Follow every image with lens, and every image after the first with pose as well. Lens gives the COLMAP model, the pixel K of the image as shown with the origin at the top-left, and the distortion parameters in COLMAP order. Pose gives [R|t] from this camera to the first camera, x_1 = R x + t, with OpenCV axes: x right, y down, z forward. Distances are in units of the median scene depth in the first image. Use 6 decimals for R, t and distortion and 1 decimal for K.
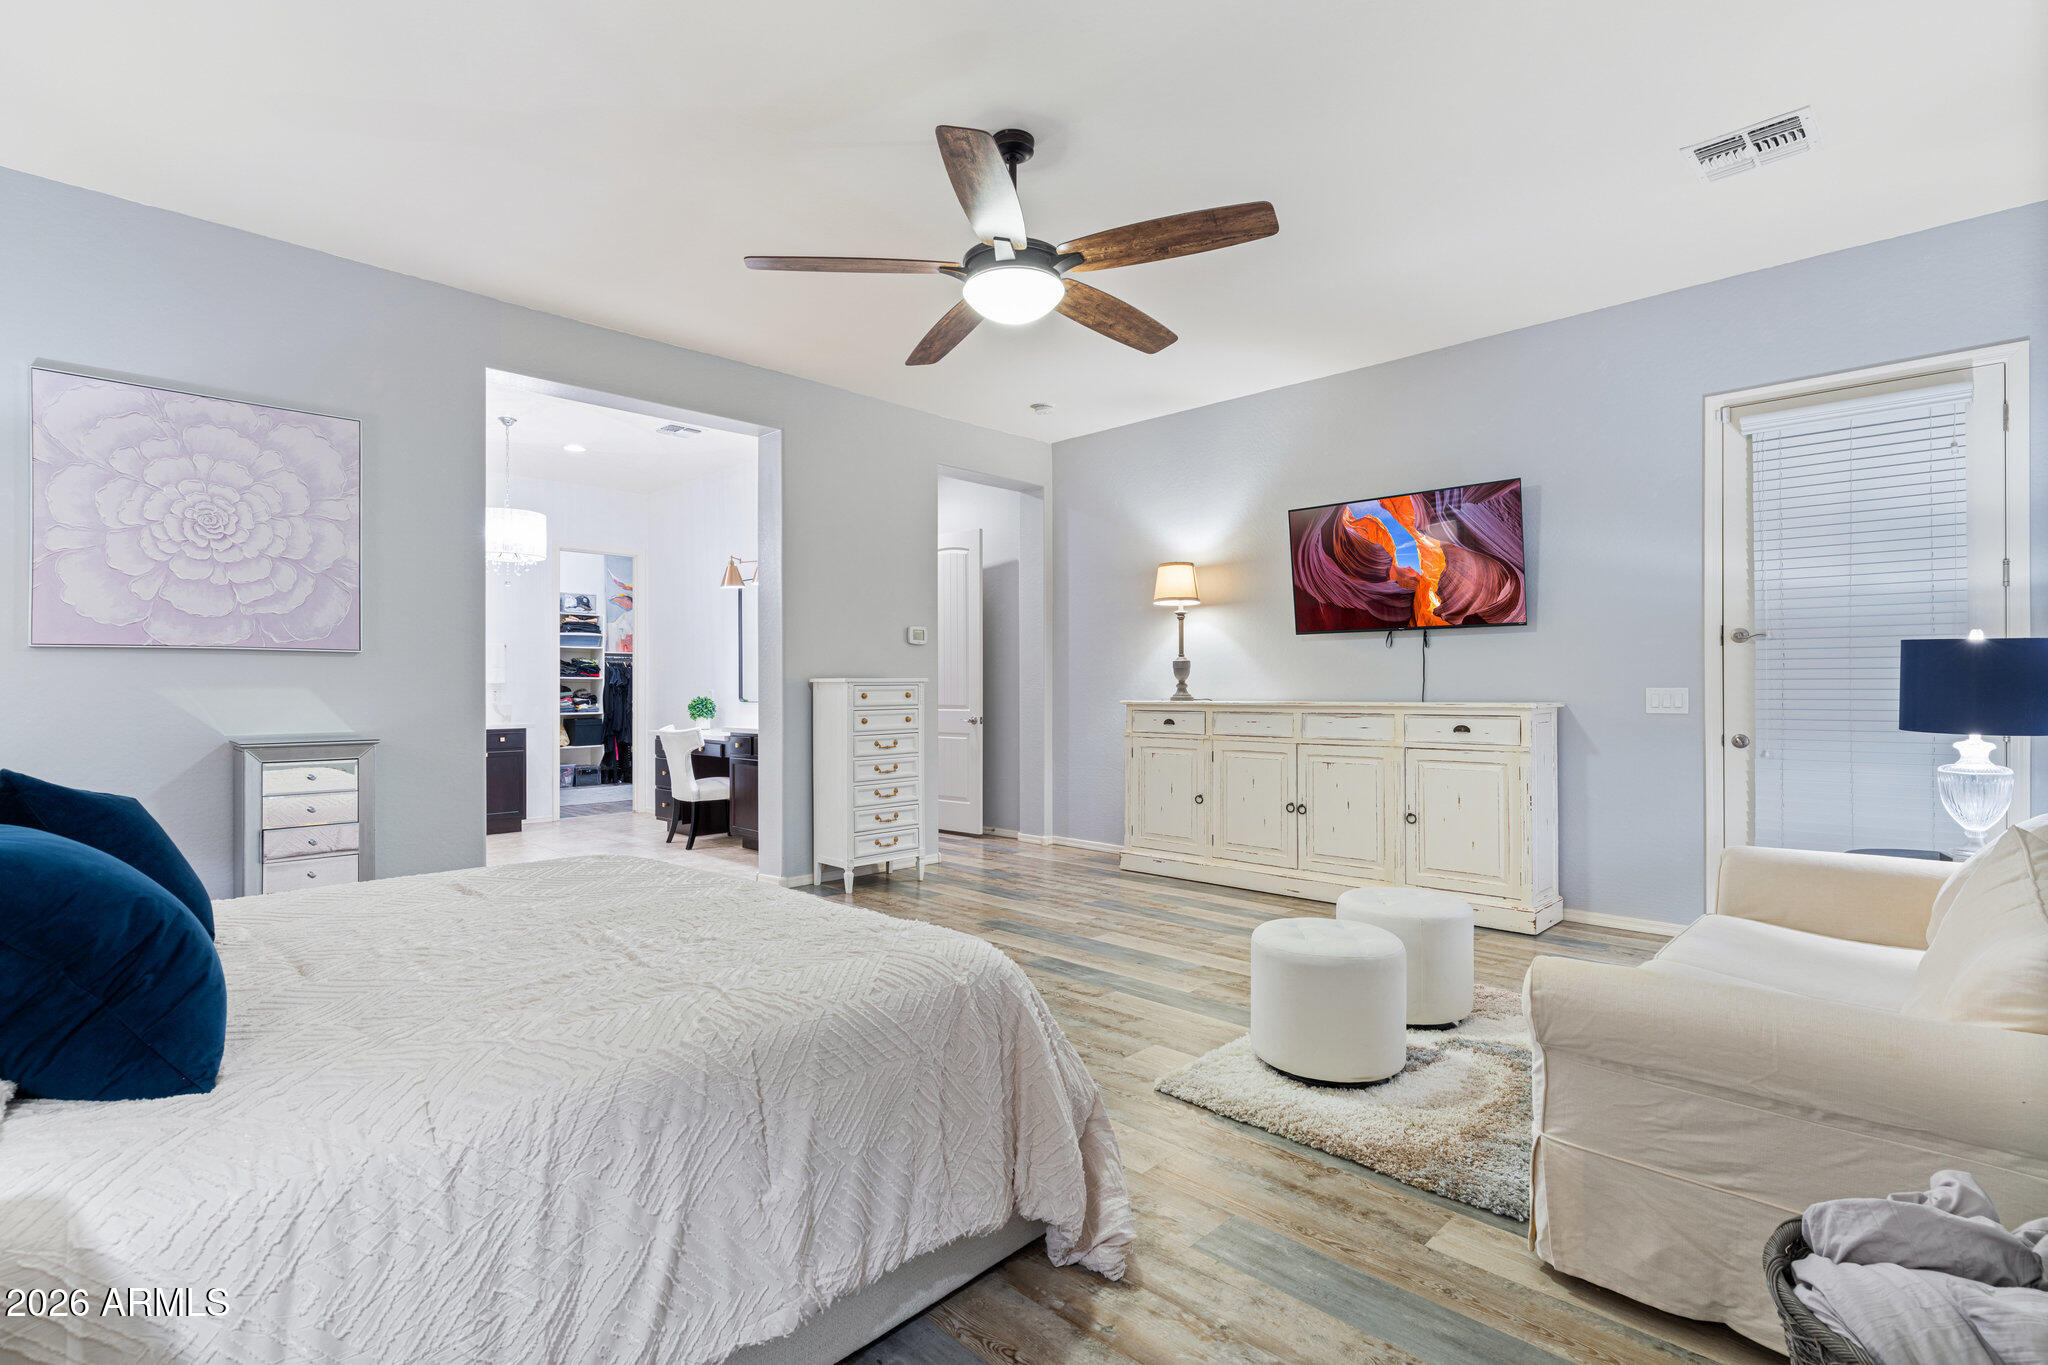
lens RADIAL K [[997.1, 0, 1018.8], [0, 997.1, 675.6], [0, 0, 1]] dist [0.002078, 0.000402]
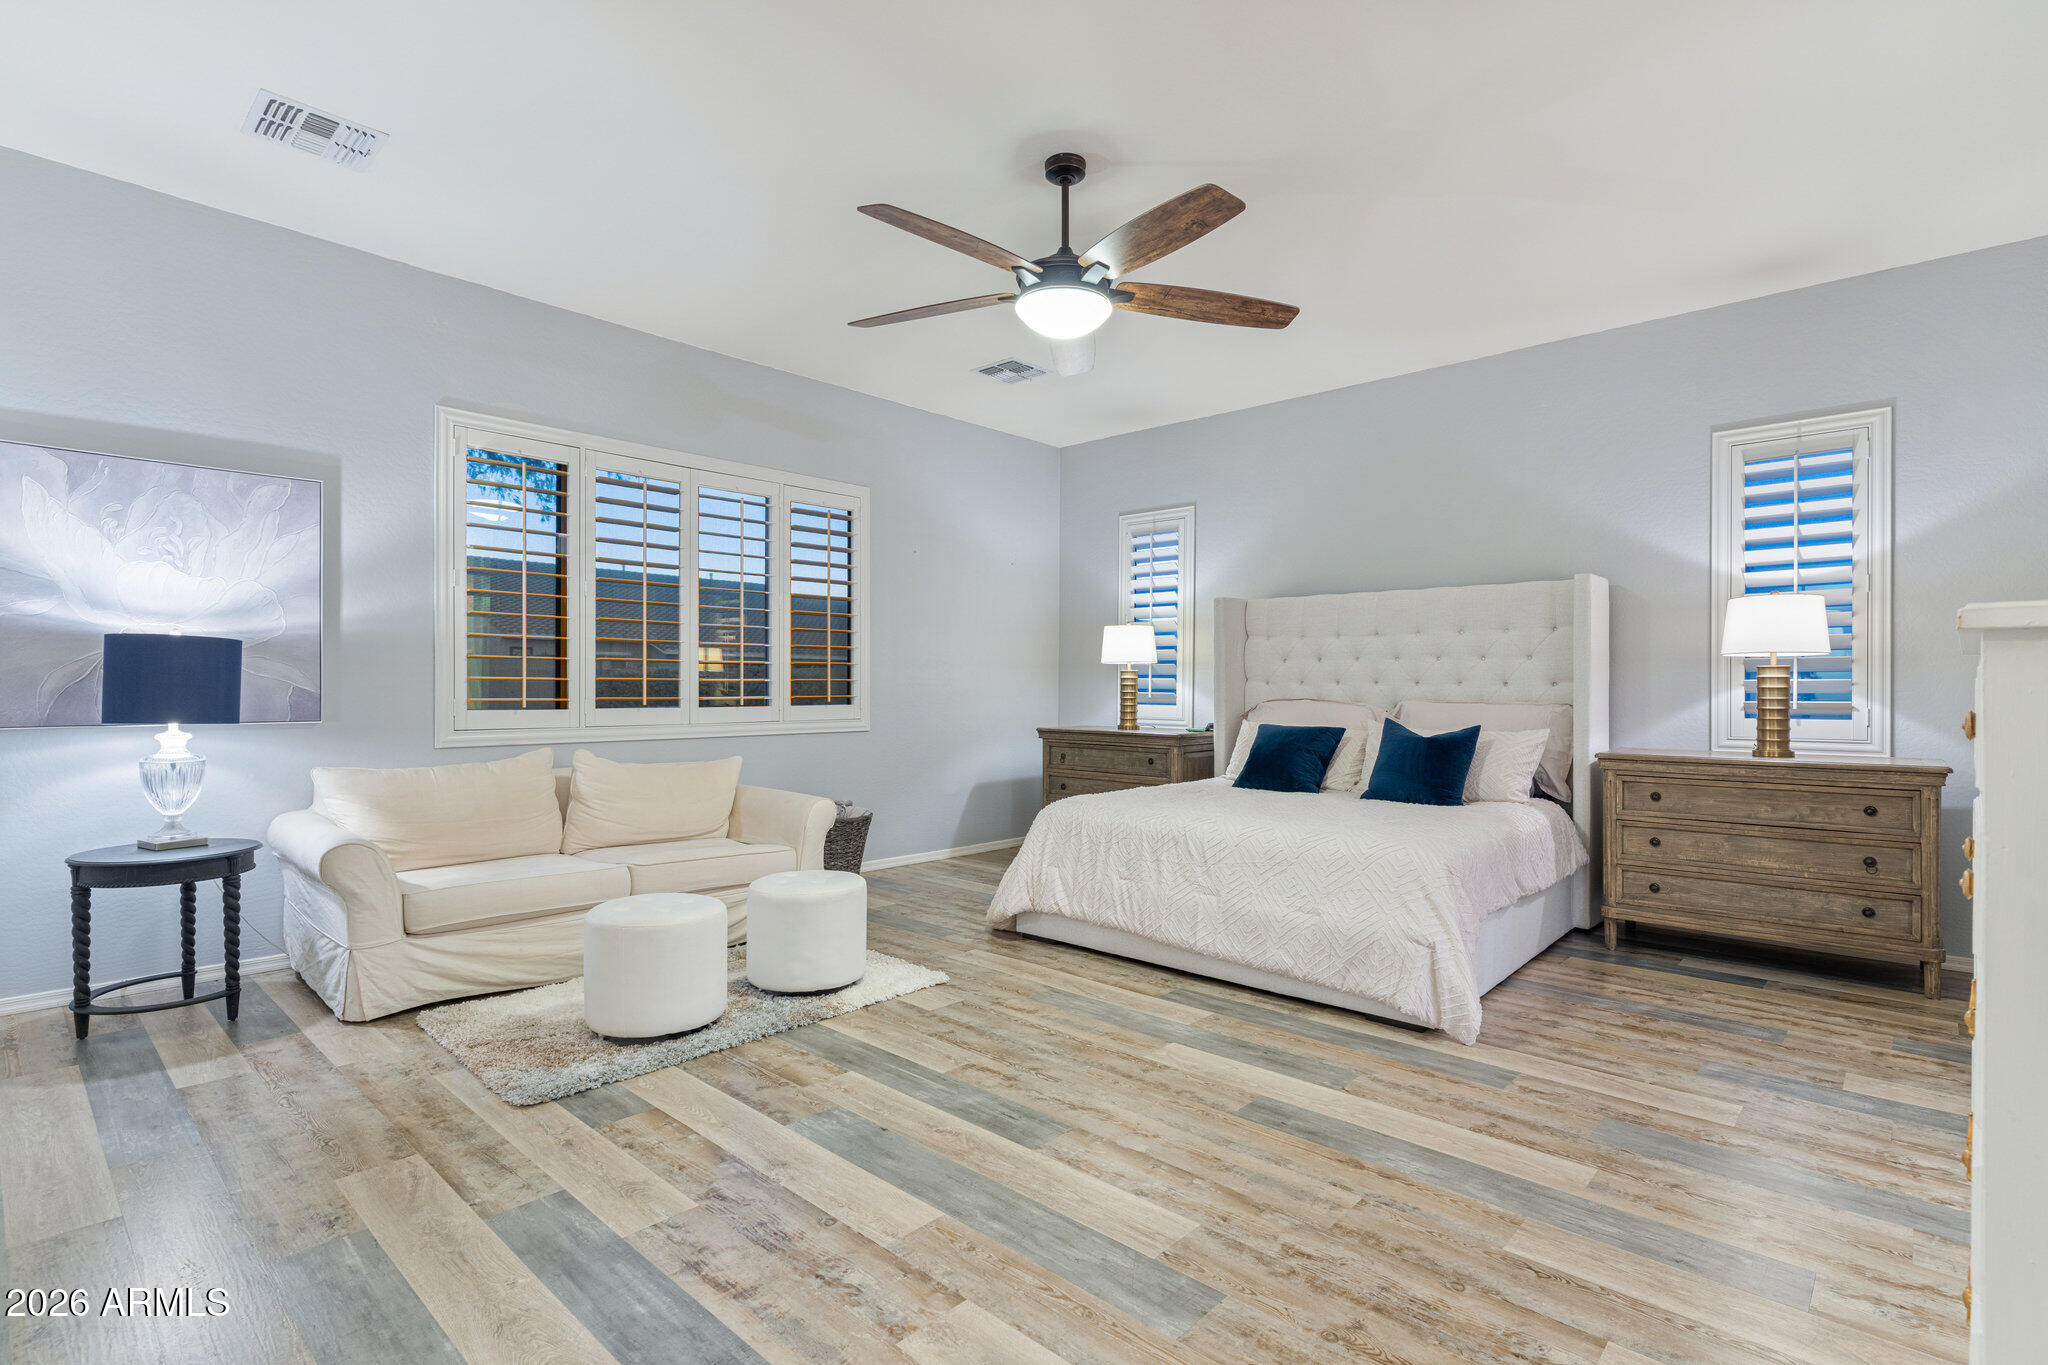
lens RADIAL K [[997.1, 0, 1018.8], [0, 997.1, 675.6], [0, 0, 1]] dist [0.002078, 0.000402]
pose [[-0.999596, -0.004911, -0.027981, 0.061995], [-0.004440, 0.999847, -0.016894, 0.017743], [0.028060, -0.016763, -0.999466, 1.809084]]
